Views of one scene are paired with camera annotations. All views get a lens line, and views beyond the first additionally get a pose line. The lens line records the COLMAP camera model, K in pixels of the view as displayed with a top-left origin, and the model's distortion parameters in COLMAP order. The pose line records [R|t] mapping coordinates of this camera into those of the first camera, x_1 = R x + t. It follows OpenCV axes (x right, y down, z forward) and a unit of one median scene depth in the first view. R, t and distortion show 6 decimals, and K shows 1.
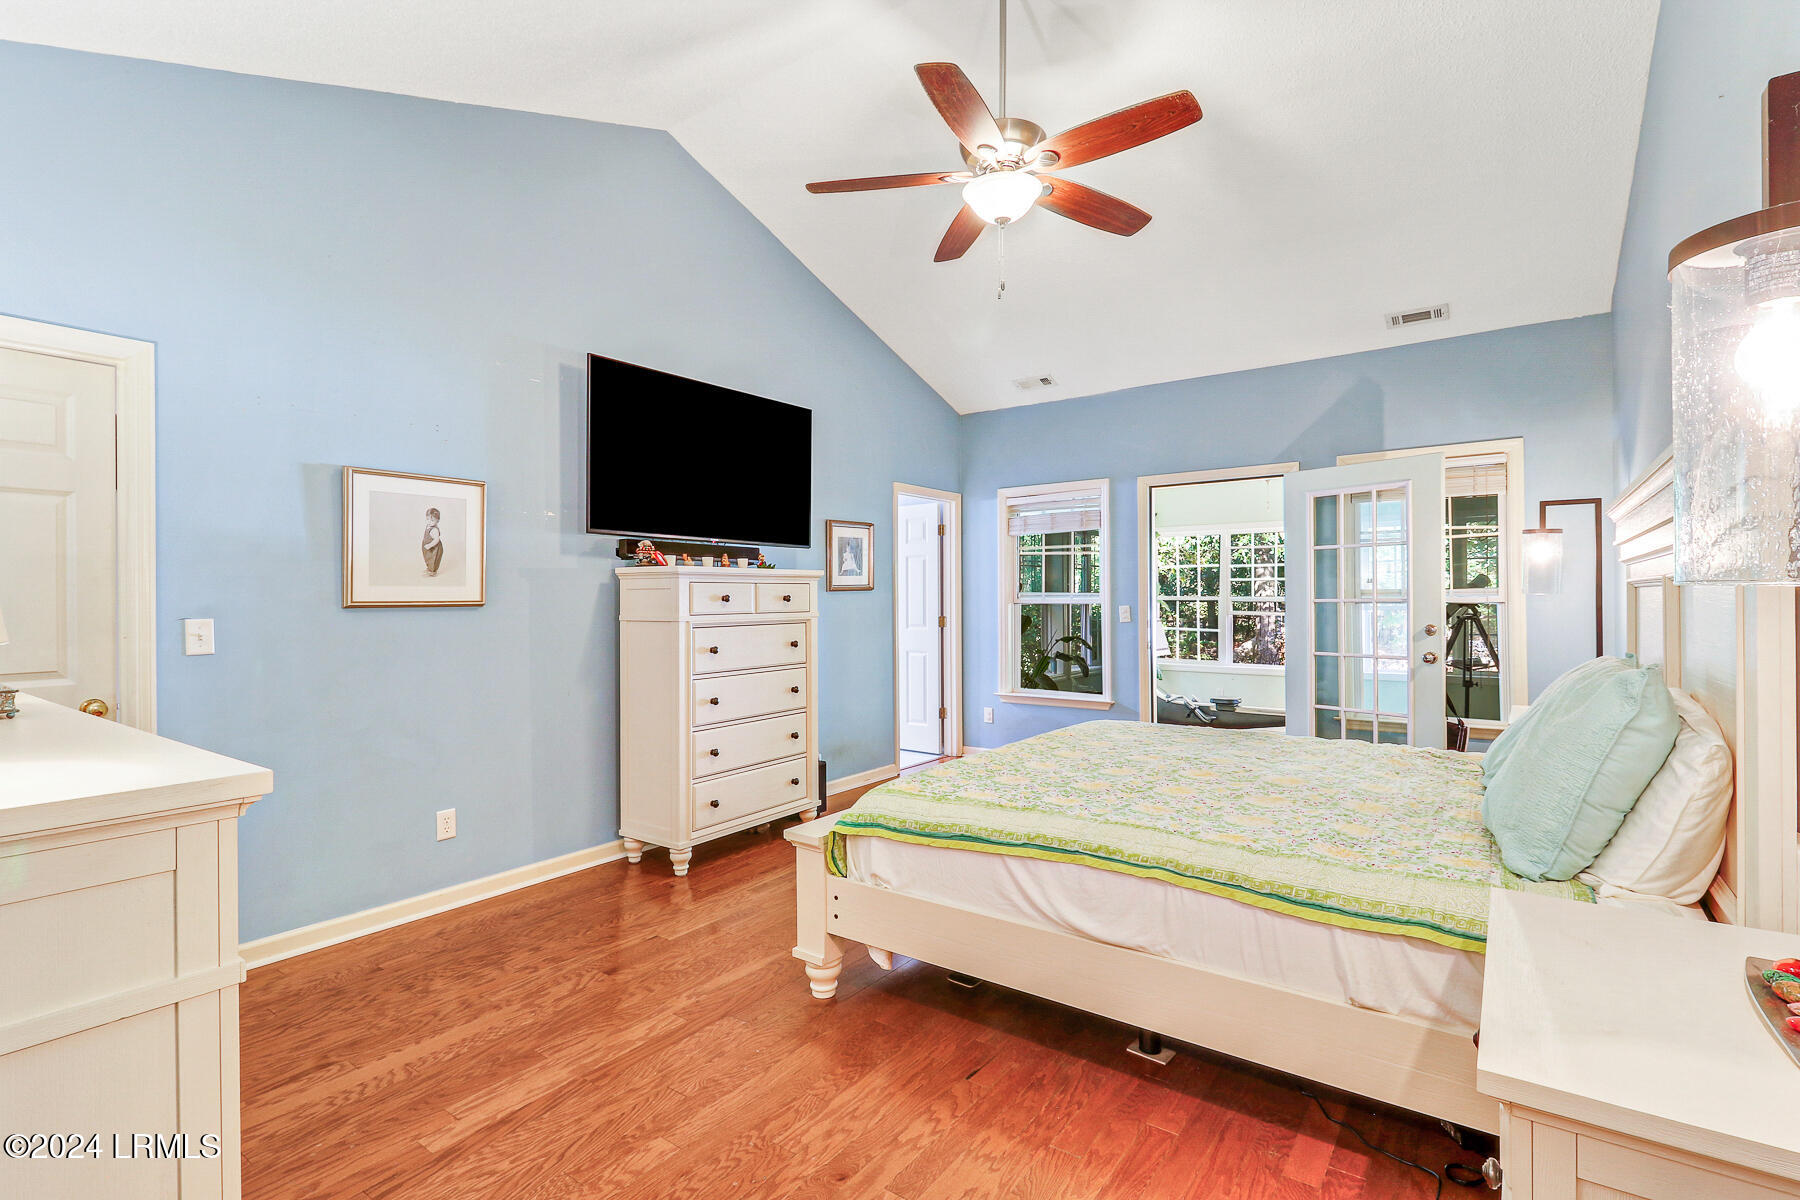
lens RADIAL K [[837.4, 0, 905.5], [0, 837.4, 582.4], [0, 0, 1]] dist [0.002714, 0.000599]
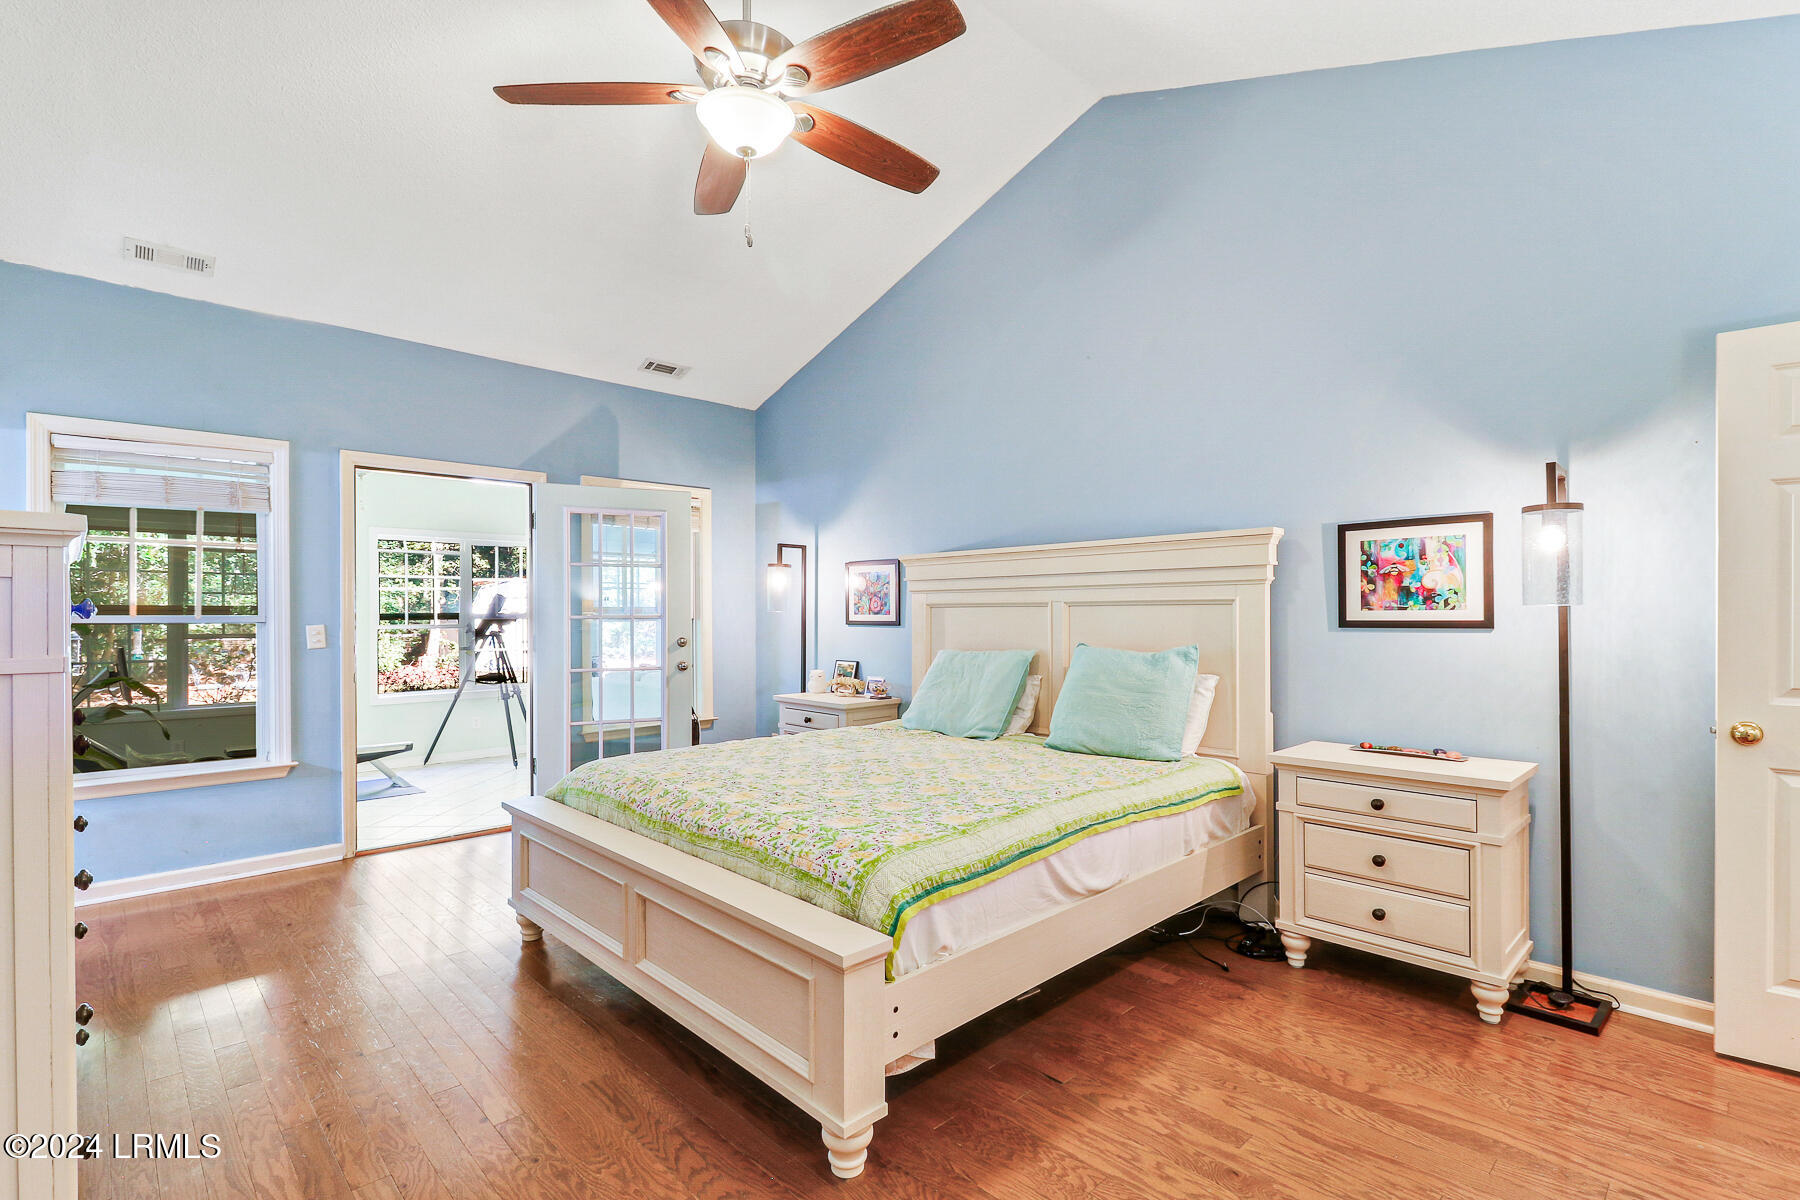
lens RADIAL K [[834.9, 0, 906.4], [0, 834.9, 607.5], [0, 0, 1]] dist [0.000800, -0.000040]
pose [[0.167056, 0.013955, 0.985849, -0.458497], [-0.016787, 0.999795, -0.011307, 0.015829], [-0.985804, -0.014661, 0.167256, 0.489697]]
